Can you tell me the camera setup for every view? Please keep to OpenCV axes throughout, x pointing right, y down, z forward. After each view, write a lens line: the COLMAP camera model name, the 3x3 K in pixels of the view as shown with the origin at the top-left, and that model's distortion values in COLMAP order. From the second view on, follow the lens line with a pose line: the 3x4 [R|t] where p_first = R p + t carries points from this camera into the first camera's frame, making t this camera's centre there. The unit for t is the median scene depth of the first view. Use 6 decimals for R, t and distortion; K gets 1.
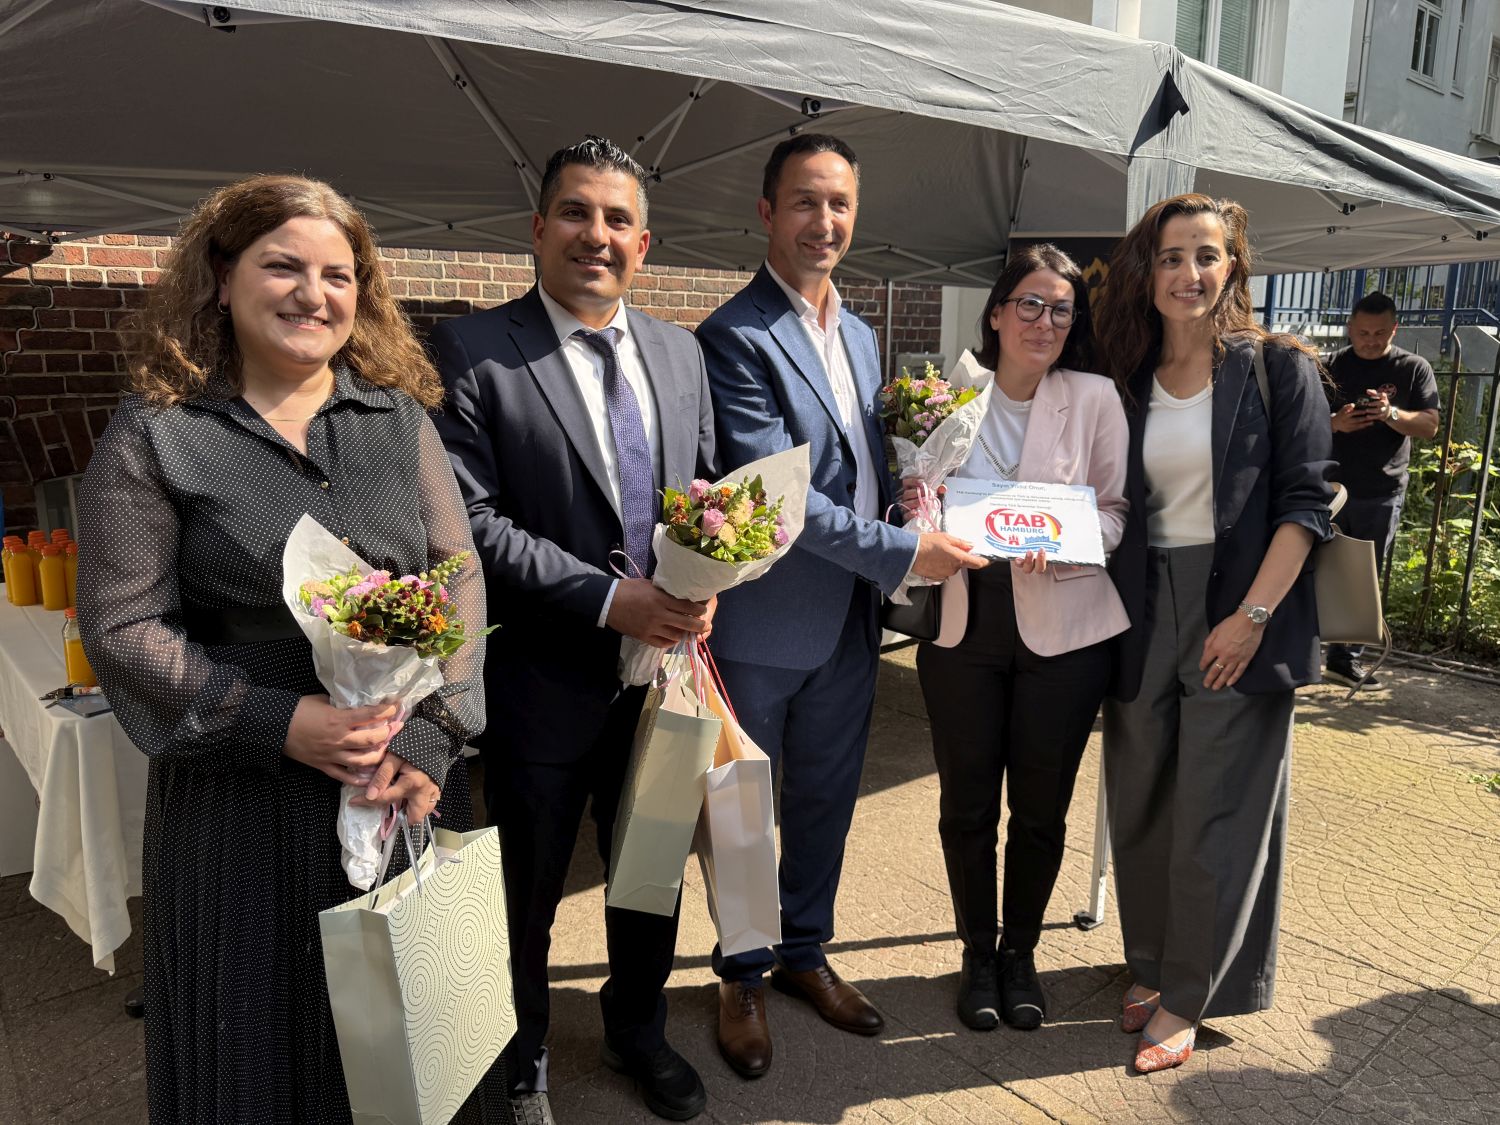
lens RADIAL K [[1064.6, 0, 754.7], [0, 1064.6, 572.4], [0, 0, 1]] dist [-0.003048, 0.003058]
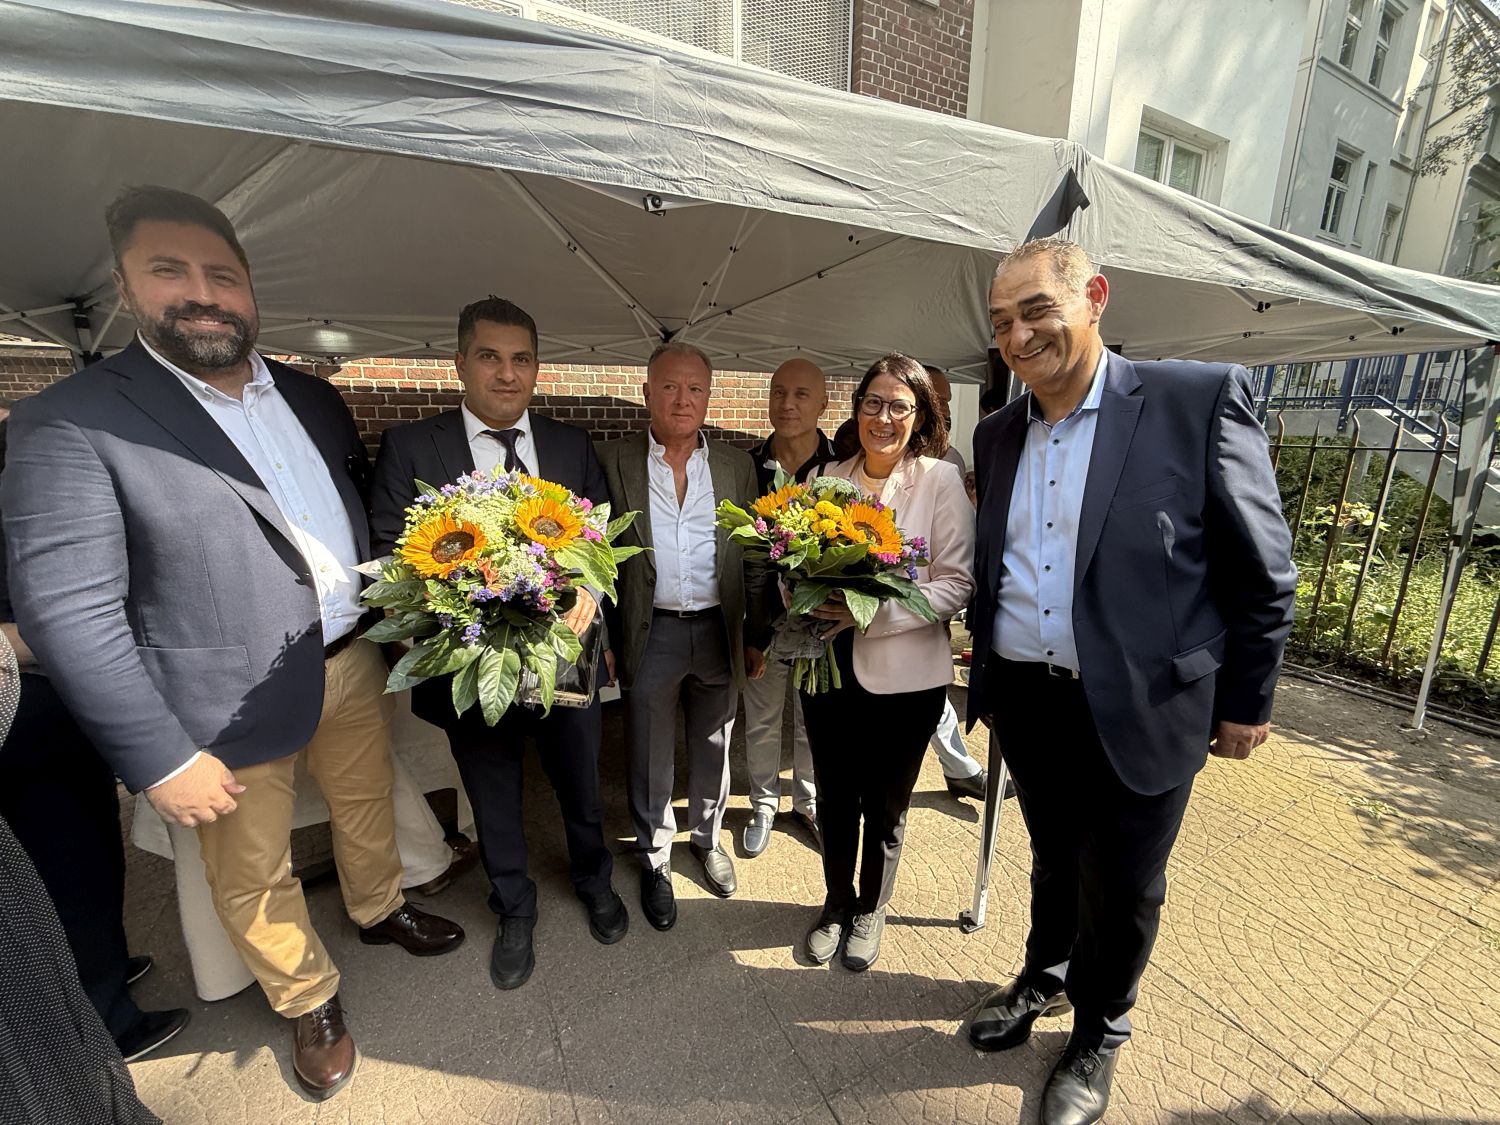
lens RADIAL K [[587.3, 0, 750.0], [0, 587.3, 562.5], [0, 0, 1]] dist [0.002548, 0.000168]
pose [[0.980413, 0.044291, -0.191907, 0.154595], [-0.038654, 0.998707, 0.033019, -0.072629], [0.193121, -0.024954, 0.980858, 0.274244]]
